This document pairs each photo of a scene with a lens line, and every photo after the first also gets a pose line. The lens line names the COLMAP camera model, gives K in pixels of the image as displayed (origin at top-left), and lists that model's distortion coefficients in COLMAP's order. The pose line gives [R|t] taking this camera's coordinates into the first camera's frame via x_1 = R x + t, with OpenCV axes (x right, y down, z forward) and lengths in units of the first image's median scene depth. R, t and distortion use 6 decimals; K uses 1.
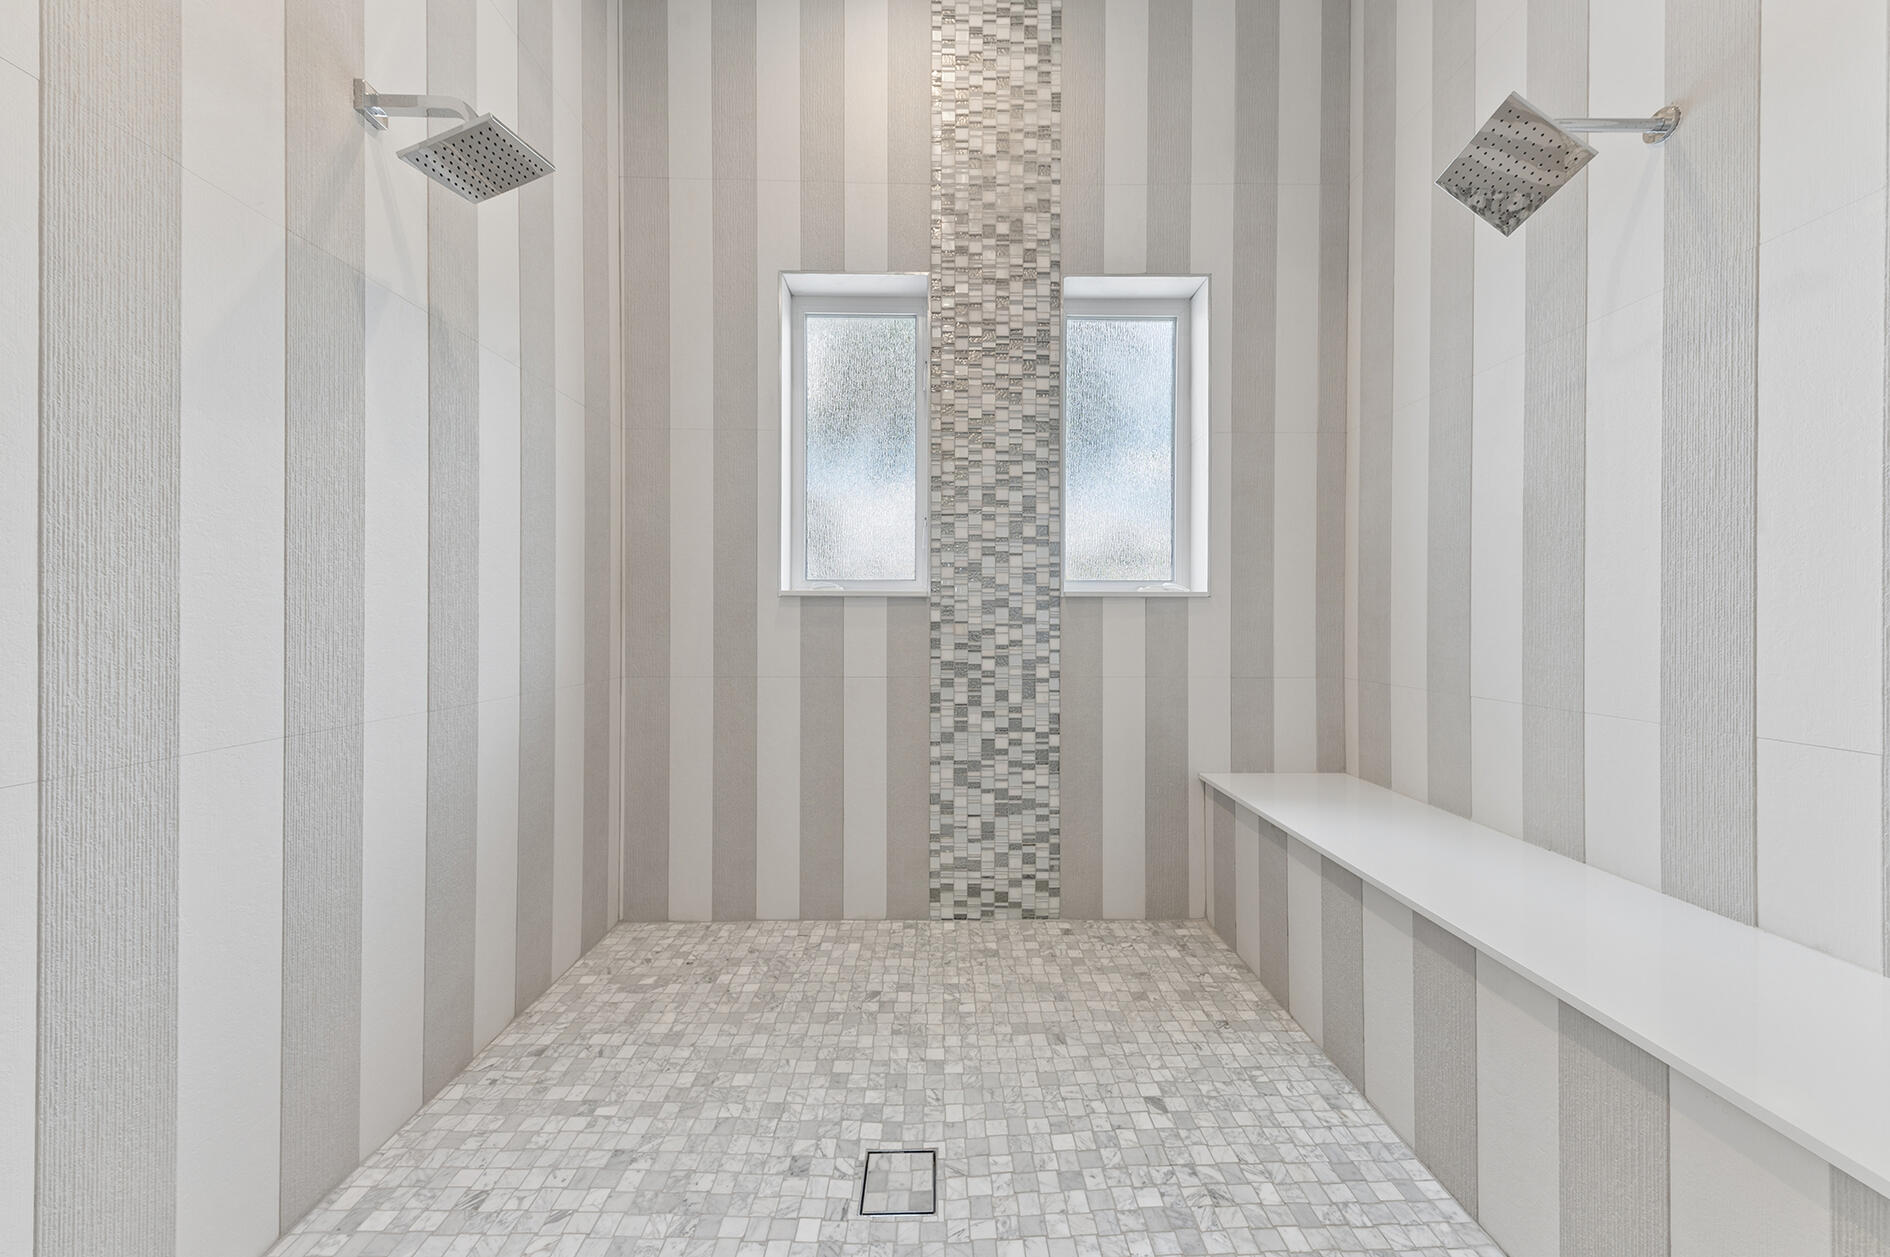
lens RADIAL K [[647.5, 0, 944.9], [0, 647.5, 619.9], [0, 0, 1]] dist [0.020486, -0.006184]
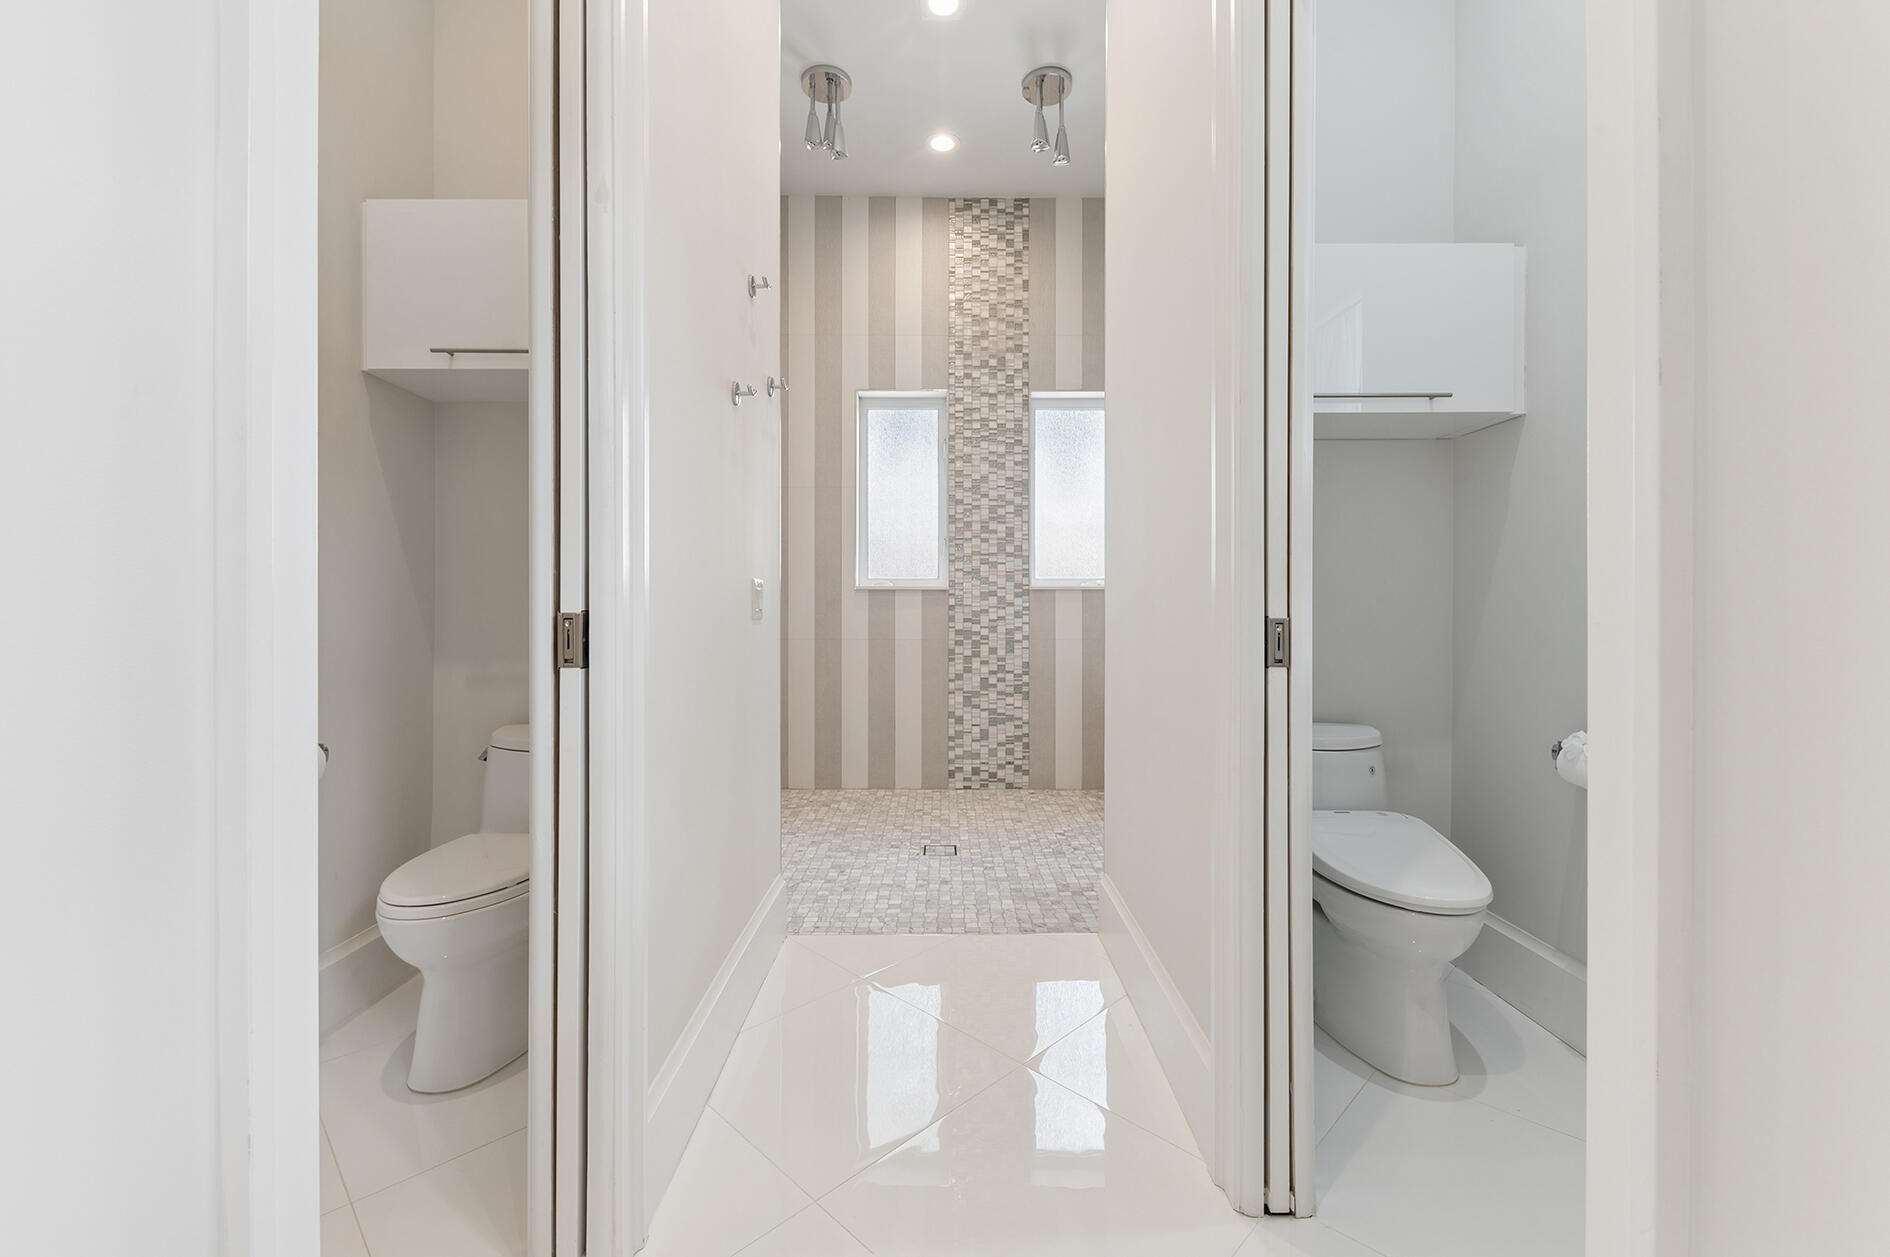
lens RADIAL K [[774.5, 0, 937.9], [0, 774.5, 612.4], [0, 0, 1]] dist [0.001142, 0.000037]
pose [[0.999877, -0.001353, -0.015604, -0.019084], [0.001452, 0.999979, 0.006347, 0.008717], [0.015595, -0.006368, 0.999858, -0.931387]]
